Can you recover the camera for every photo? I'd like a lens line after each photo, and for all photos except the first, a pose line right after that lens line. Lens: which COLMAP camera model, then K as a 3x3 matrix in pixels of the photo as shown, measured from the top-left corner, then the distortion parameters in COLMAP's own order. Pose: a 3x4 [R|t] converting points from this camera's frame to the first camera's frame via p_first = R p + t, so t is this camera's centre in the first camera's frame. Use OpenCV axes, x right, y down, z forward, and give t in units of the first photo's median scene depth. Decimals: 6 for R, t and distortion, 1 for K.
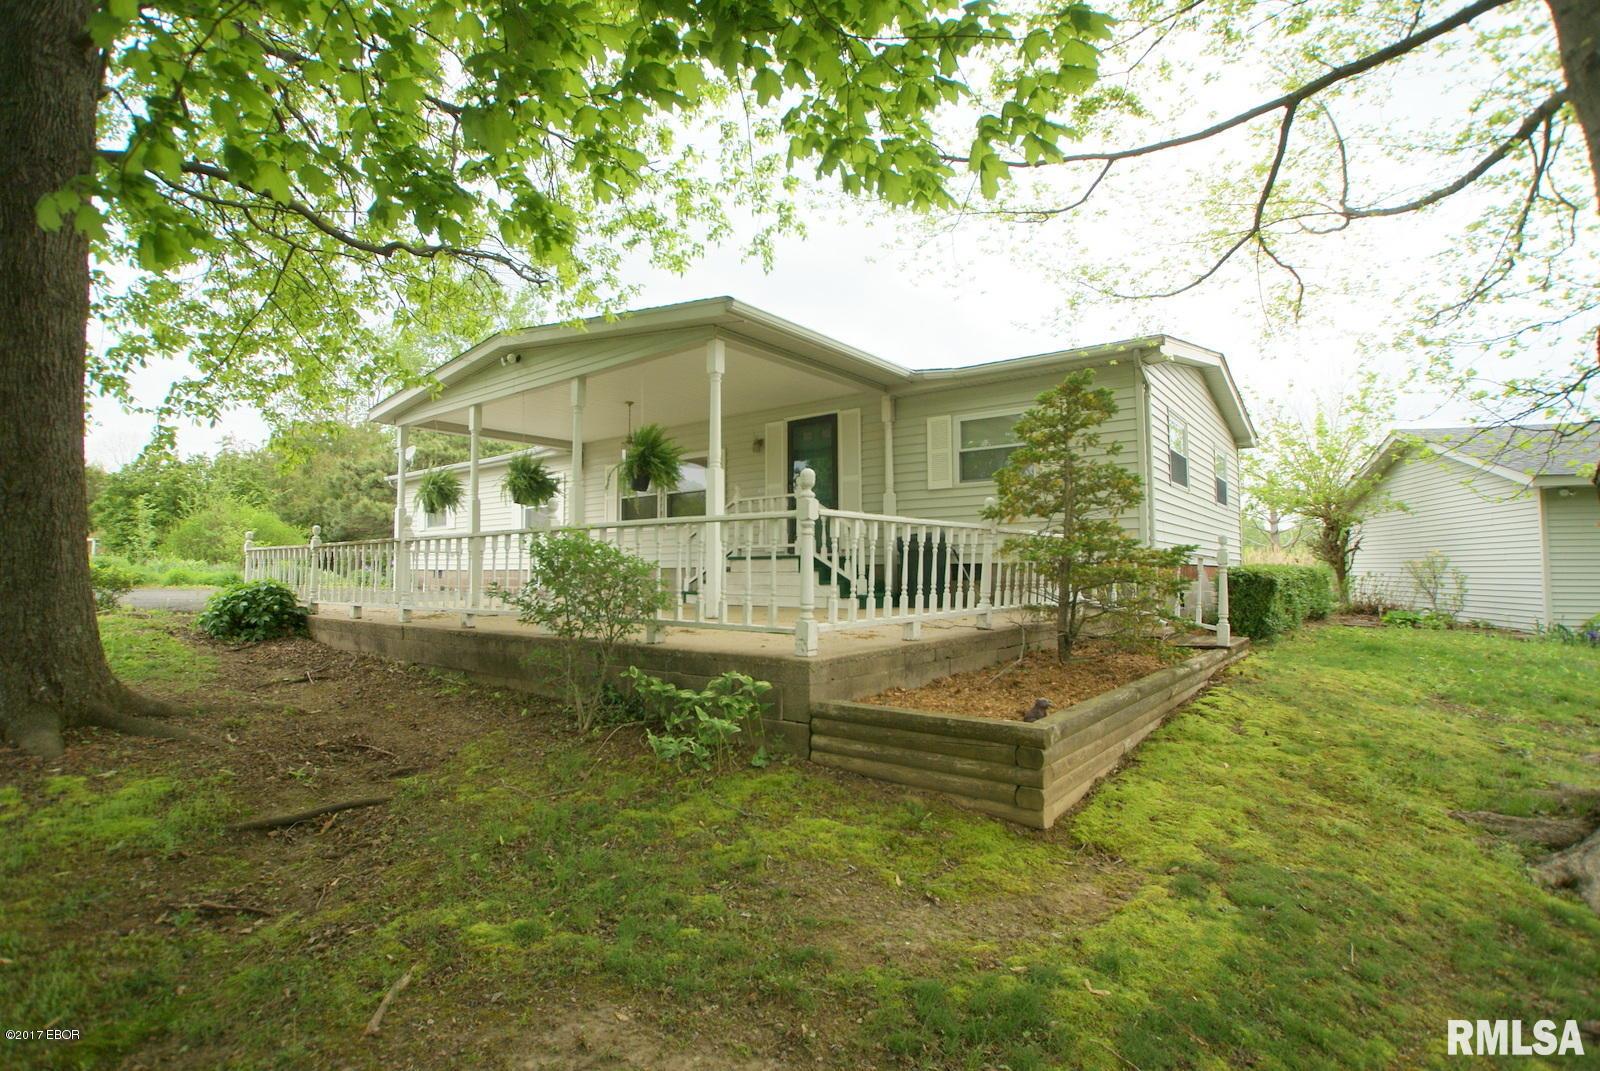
lens RADIAL K [[761.9, 0, 788.1], [0, 761.9, 527.3], [0, 0, 1]] dist [-0.066140, 0.028095]
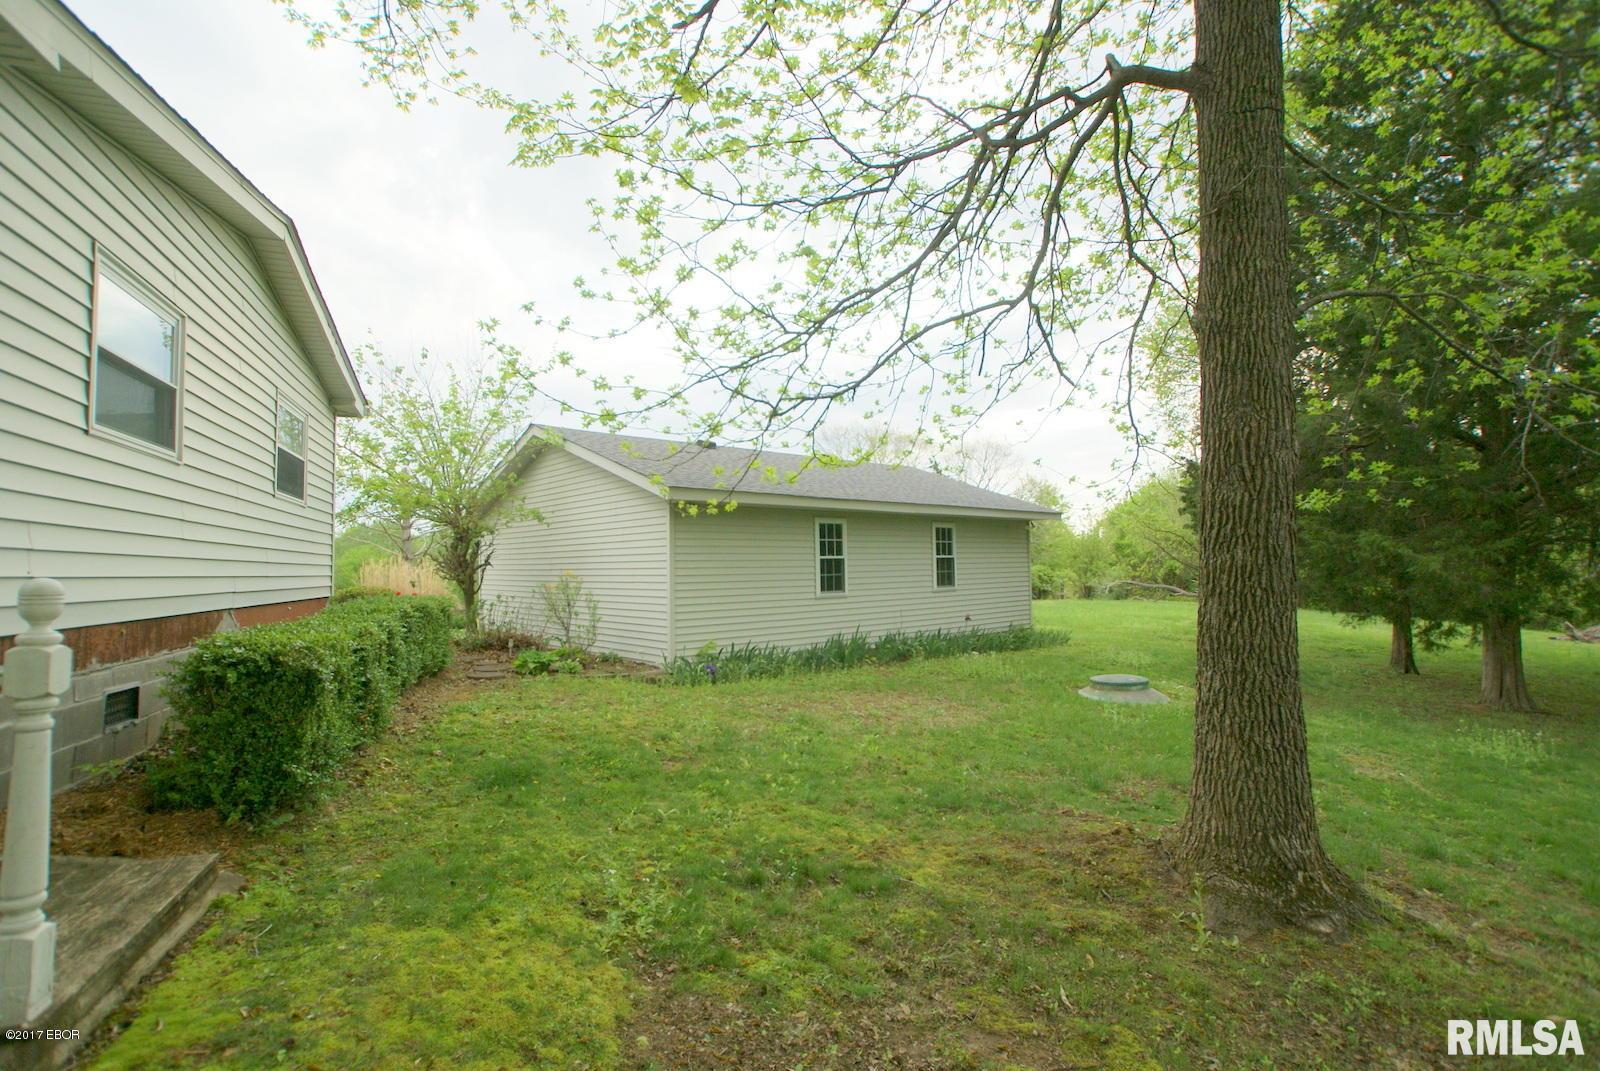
lens RADIAL K [[761.9, 0, 788.1], [0, 761.9, 527.3], [0, 0, 1]] dist [-0.066140, 0.028095]
pose [[0.510767, 0.035539, 0.858985, 0.246452], [-0.033874, 0.999201, -0.021198, -0.006543], [-0.859052, -0.018270, 0.511562, 0.321189]]
